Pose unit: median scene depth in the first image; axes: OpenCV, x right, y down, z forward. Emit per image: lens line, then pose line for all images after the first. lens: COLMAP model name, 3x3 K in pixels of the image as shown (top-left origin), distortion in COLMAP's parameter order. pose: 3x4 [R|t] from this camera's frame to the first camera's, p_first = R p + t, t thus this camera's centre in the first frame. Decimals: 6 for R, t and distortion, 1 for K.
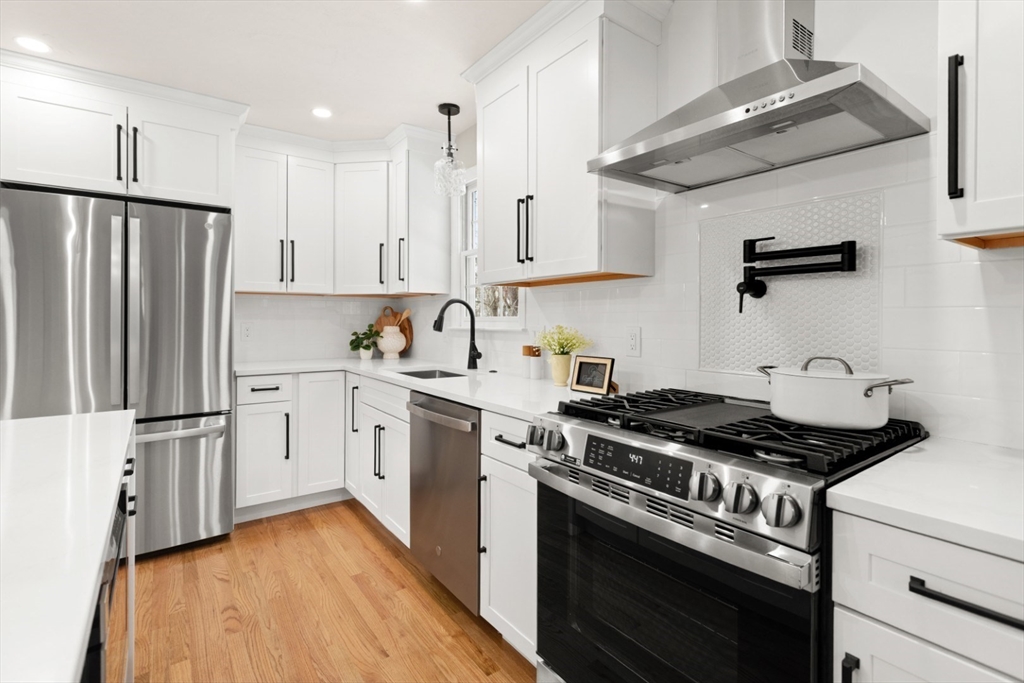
lens RADIAL K [[491.9, 0, 510.9], [0, 491.9, 321.7], [0, 0, 1]] dist [0.001955, 0.000503]
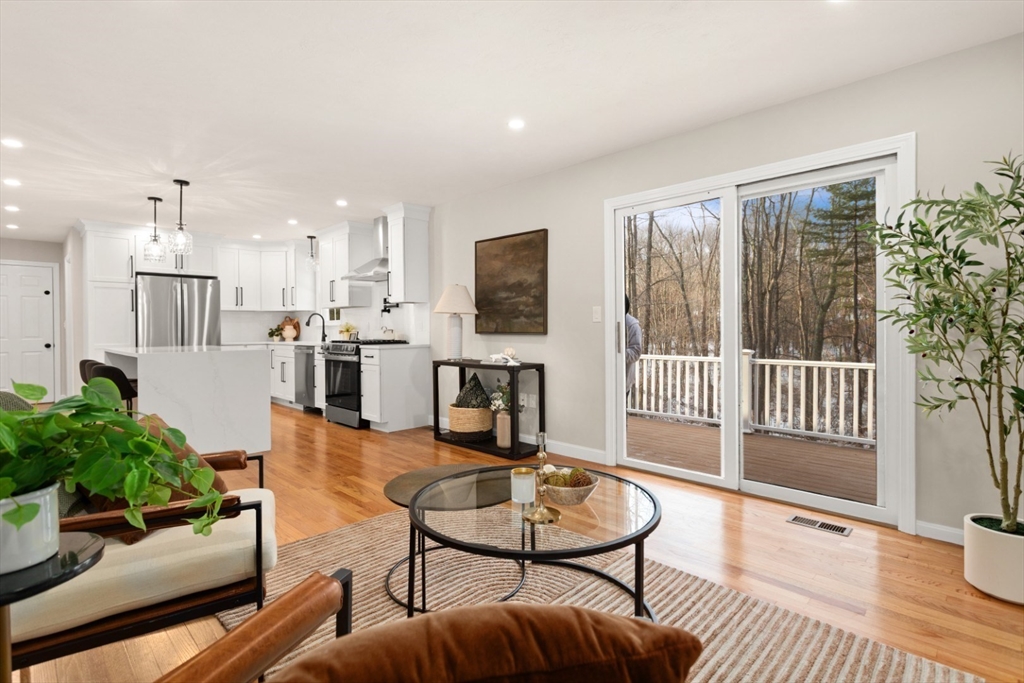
lens RADIAL K [[491.9, 0, 514.2], [0, 491.9, 334.8], [0, 0, 1]] dist [0.001955, 0.000503]
pose [[0.985260, -0.011088, 0.170701, 0.468380], [0.010534, 0.999936, 0.004152, 0.065659], [-0.170736, -0.002293, 0.985314, -1.678773]]
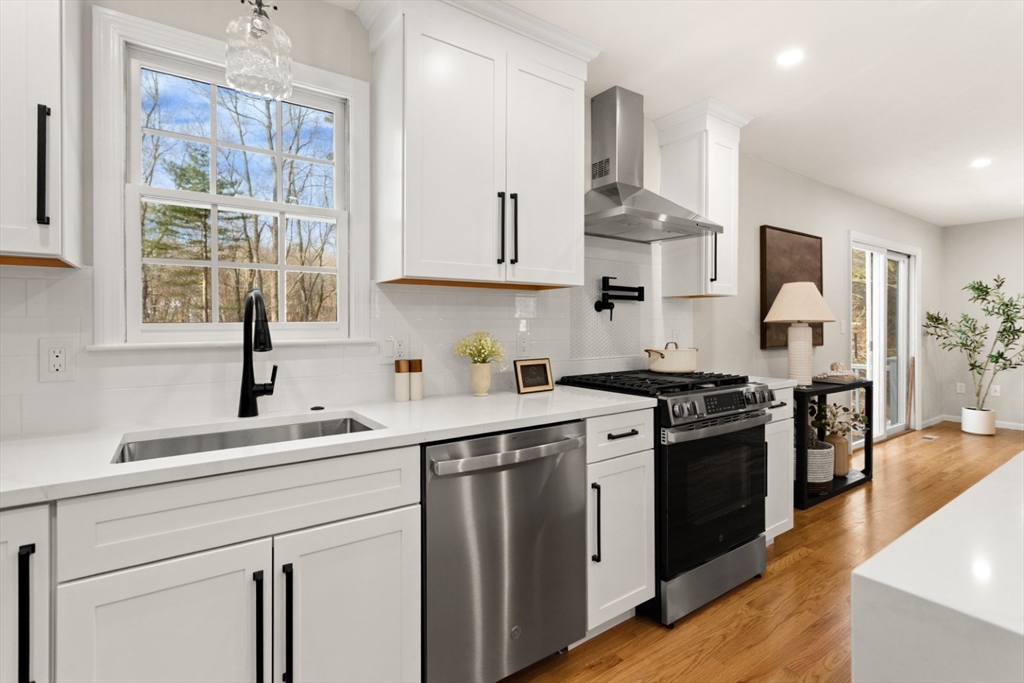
lens RADIAL K [[491.9, 0, 509.4], [0, 491.9, 324.7], [0, 0, 1]] dist [0.001955, 0.000503]
pose [[0.003629, -0.009411, 0.999949, -0.676971], [0.005131, 0.999943, 0.009393, -0.012176], [-0.999980, 0.005097, 0.003677, 0.752851]]
